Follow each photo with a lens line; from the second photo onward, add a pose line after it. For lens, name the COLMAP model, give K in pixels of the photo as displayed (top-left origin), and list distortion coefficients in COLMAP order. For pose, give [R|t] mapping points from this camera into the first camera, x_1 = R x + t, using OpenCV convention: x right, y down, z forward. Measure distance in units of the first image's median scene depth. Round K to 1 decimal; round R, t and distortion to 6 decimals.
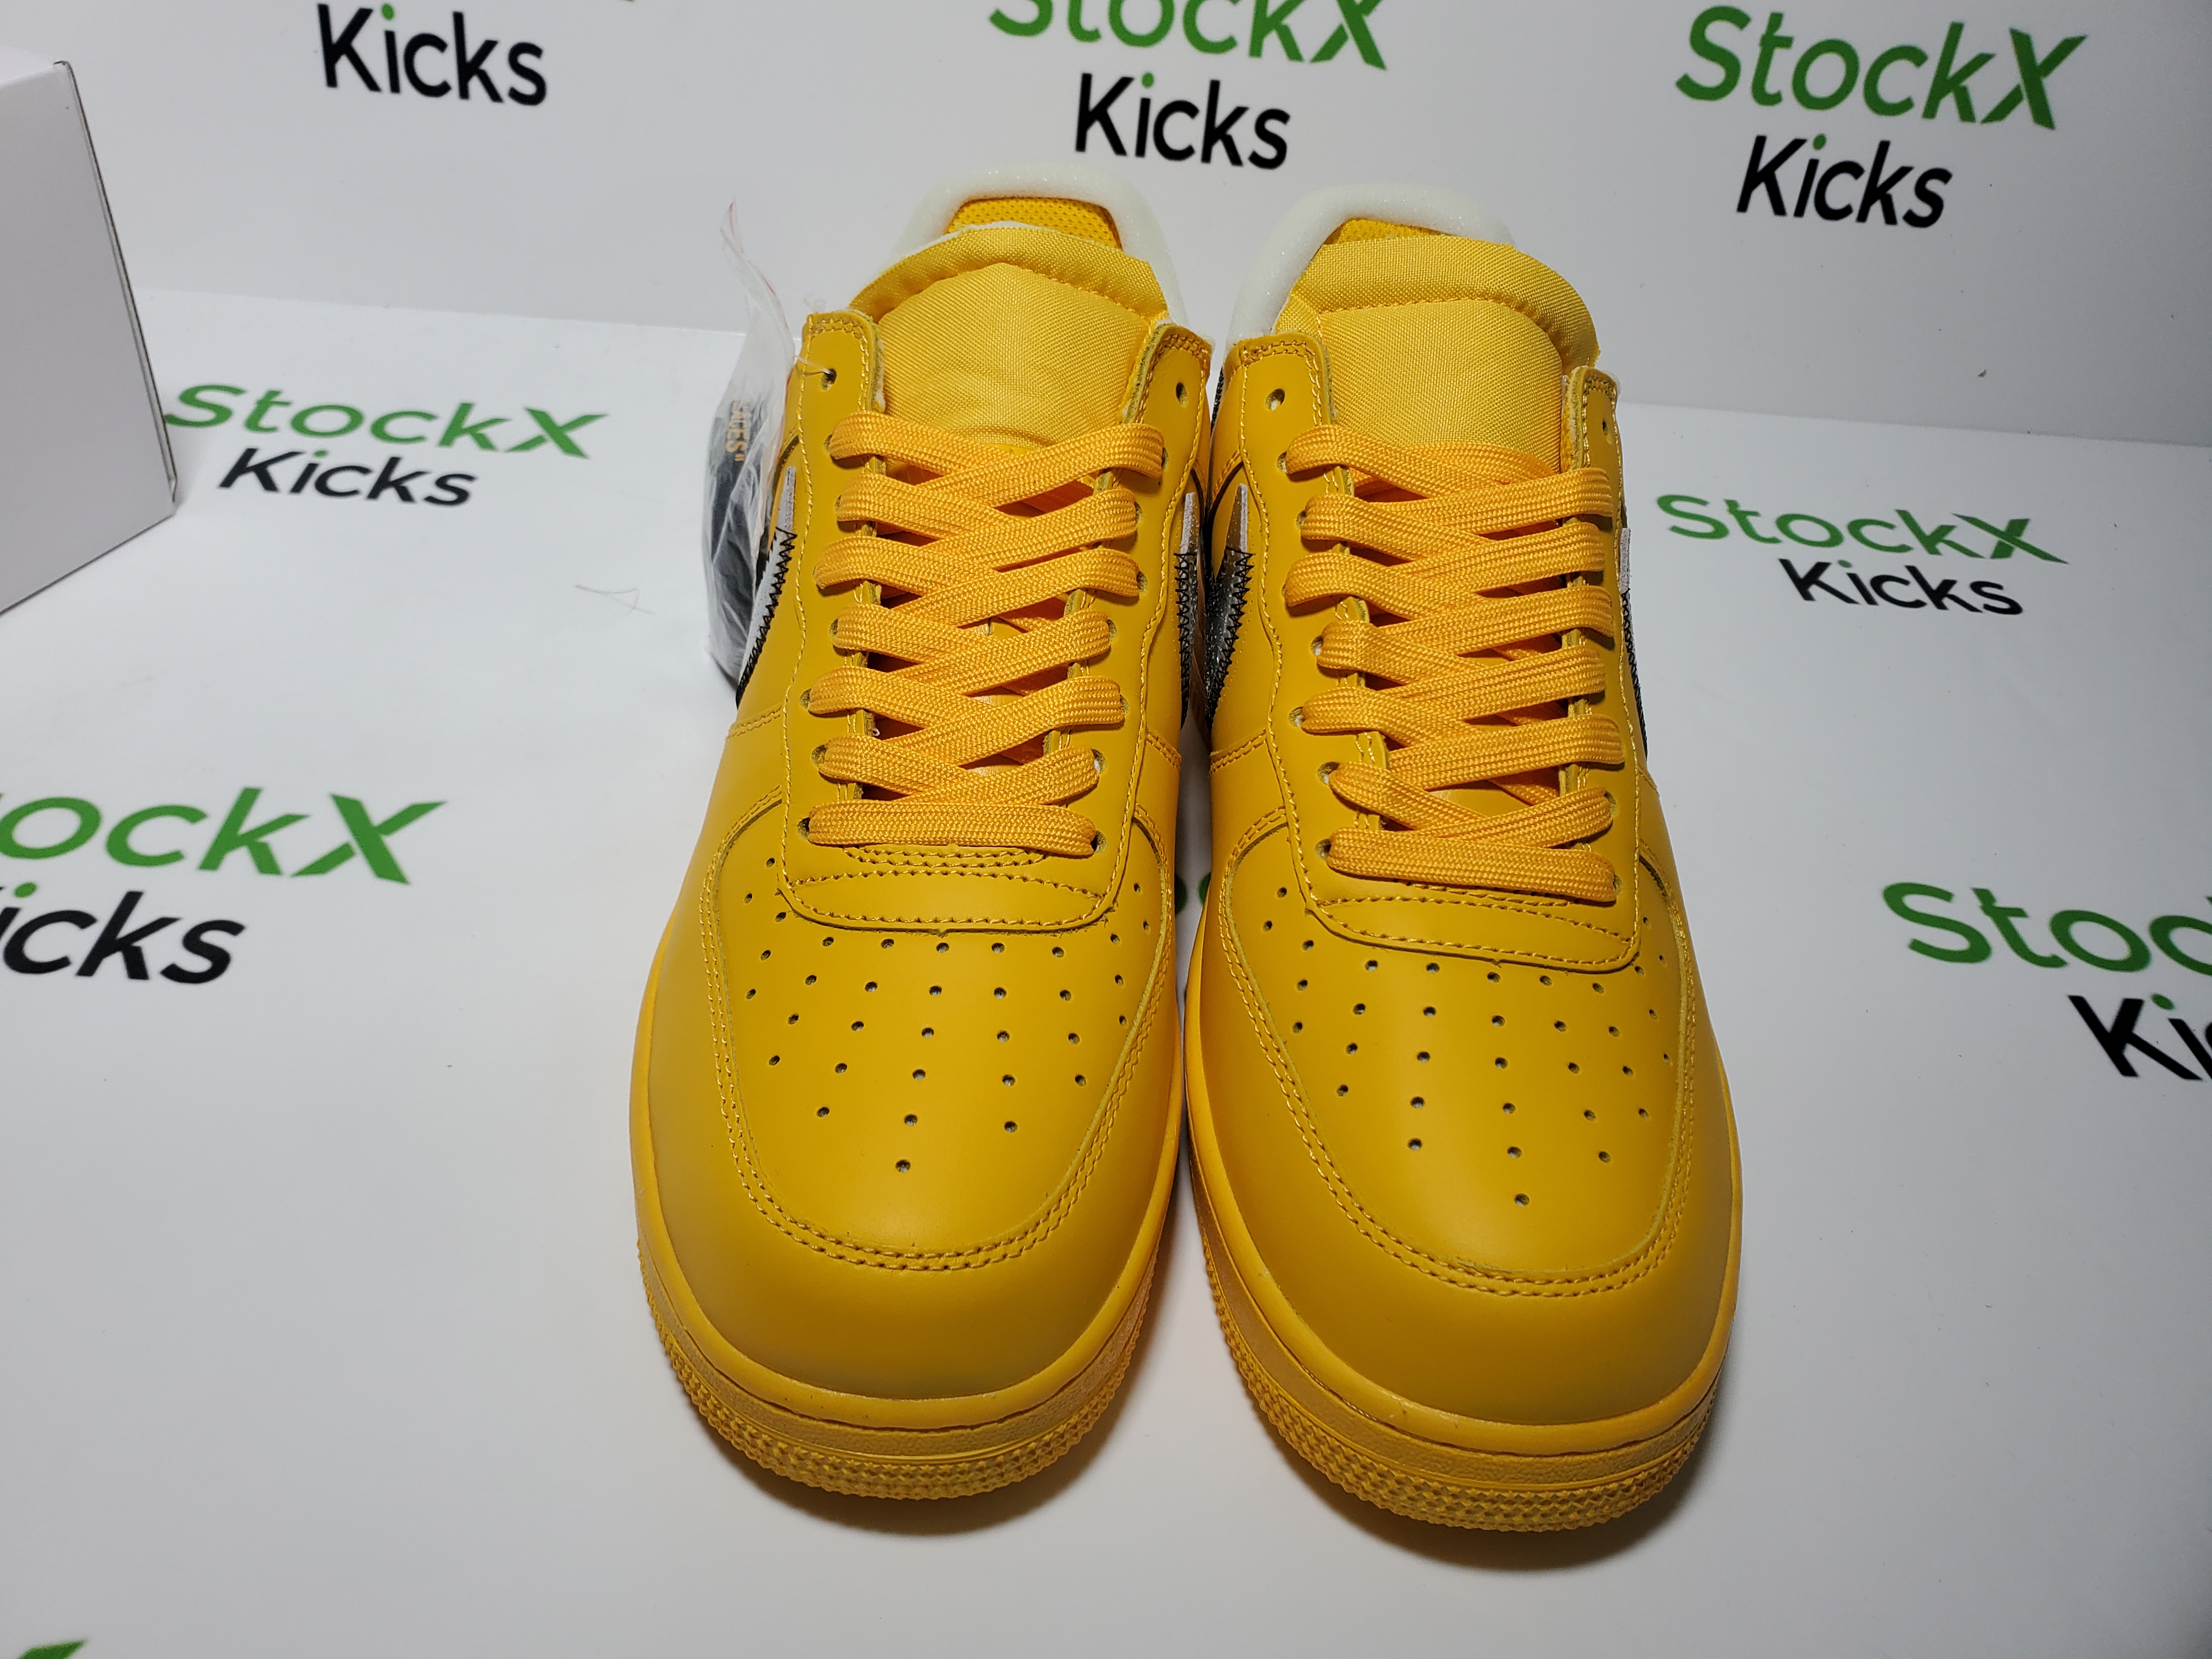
lens RADIAL K [[1840.7, 0, 1042.6], [0, 1840.7, 841.0], [0, 0, 1]] dist [-0.064587, 0.105004]
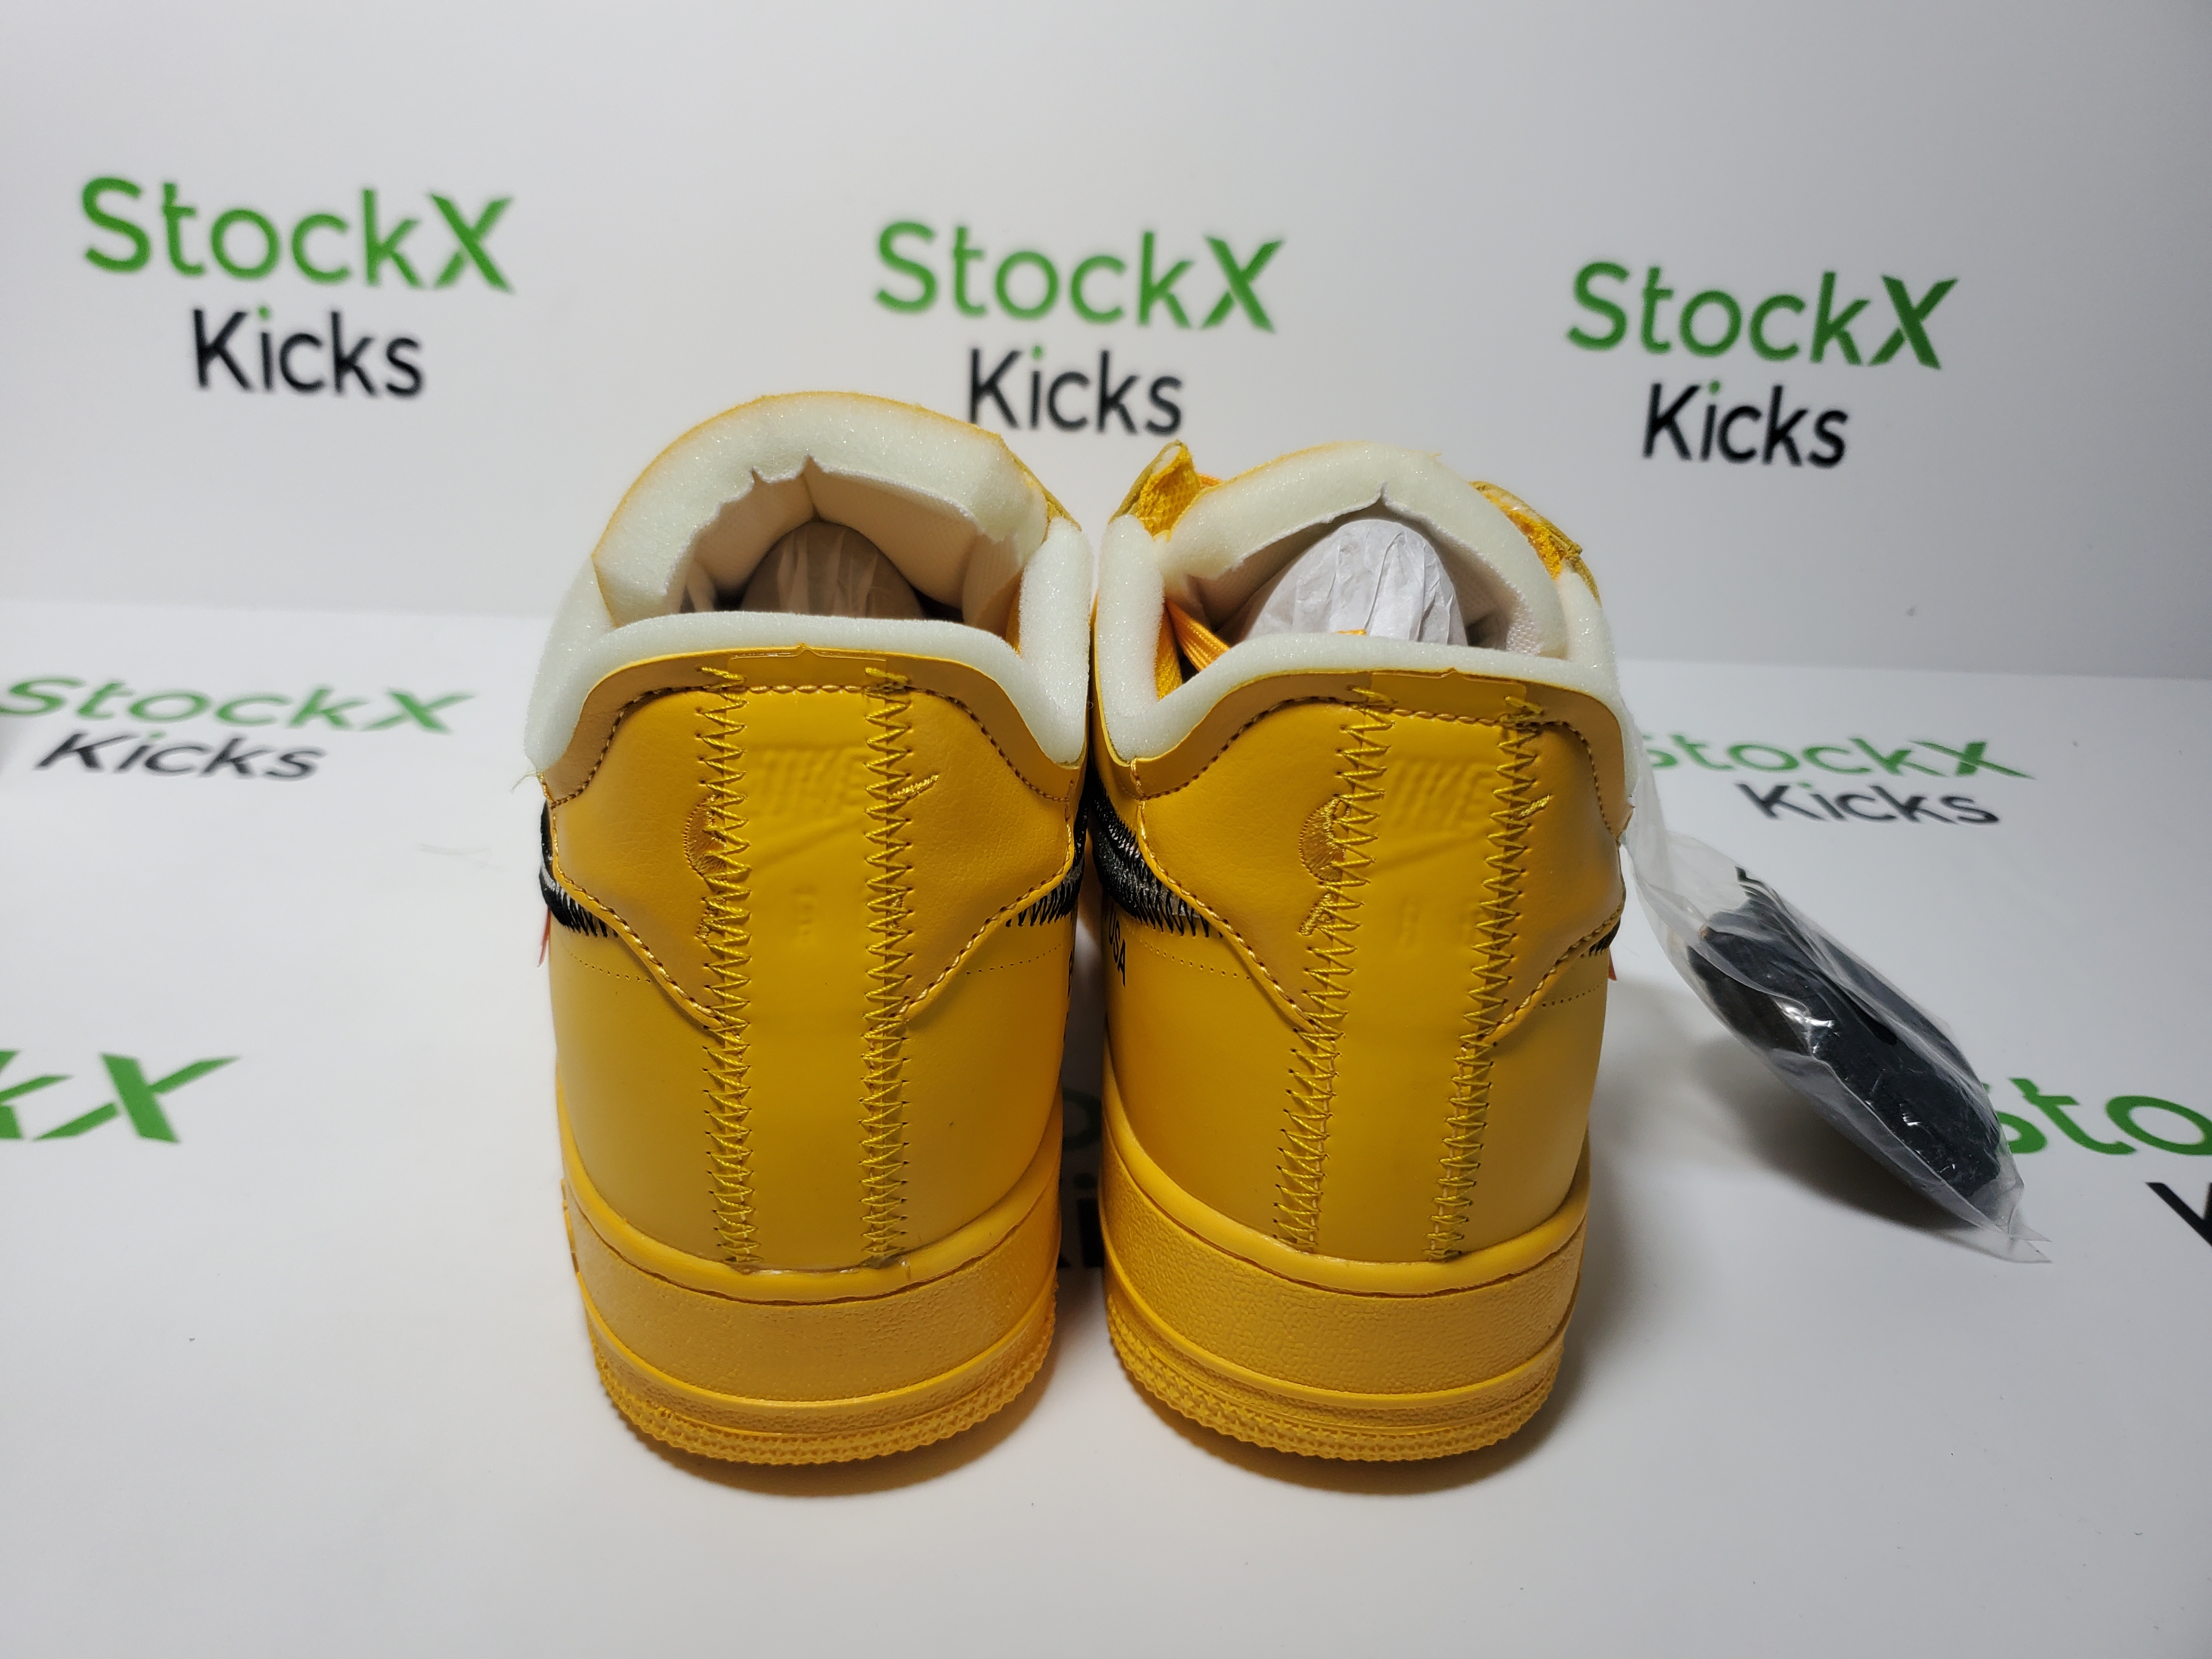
lens RADIAL K [[1849.4, 0, 1055.7], [0, 1849.4, 813.3], [0, 0, 1]] dist [-0.068112, 0.097939]
pose [[0.998417, -0.044264, 0.034707, 0.023037], [0.051573, 0.966688, -0.250709, 0.077824], [-0.022453, 0.252102, 0.967440, 0.103226]]
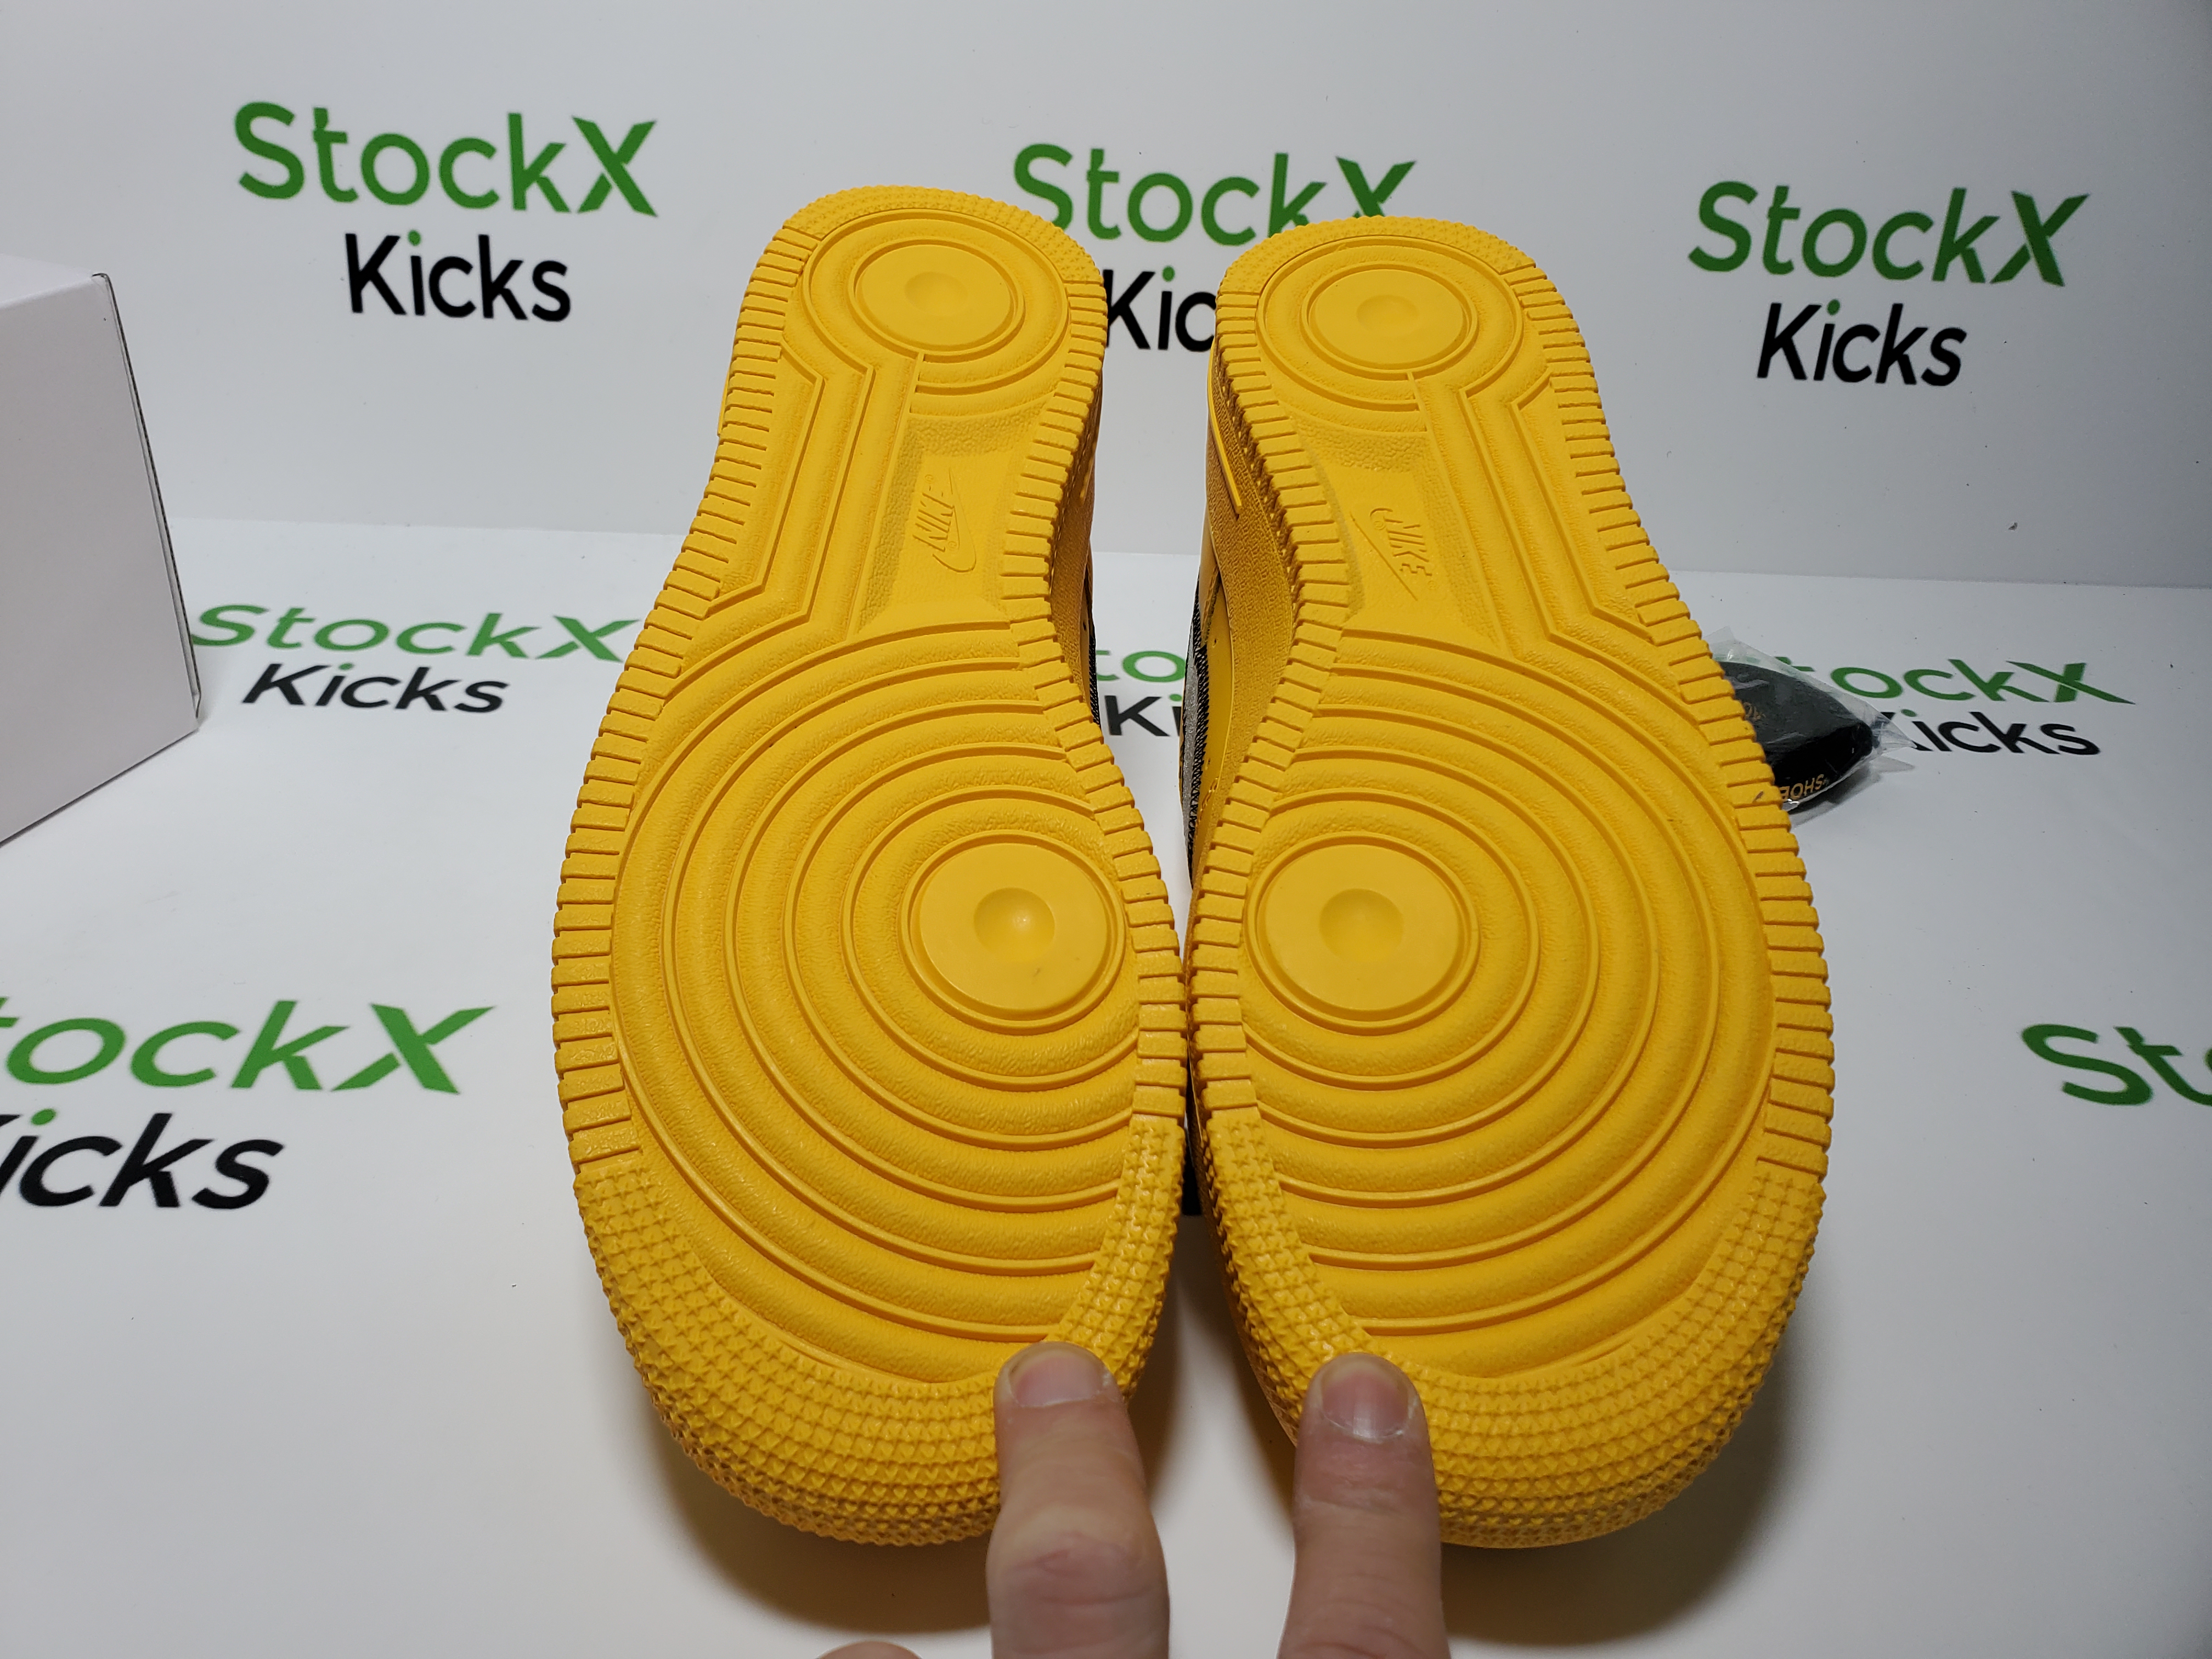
lens RADIAL K [[1833.6, 0, 1038.6], [0, 1833.6, 832.7], [0, 0, 1]] dist [-0.053712, 0.102570]
pose [[0.998941, -0.043717, 0.014324, -0.043441], [0.045247, 0.989910, -0.134282, 0.021627], [-0.008309, 0.134788, 0.990840, 0.044763]]
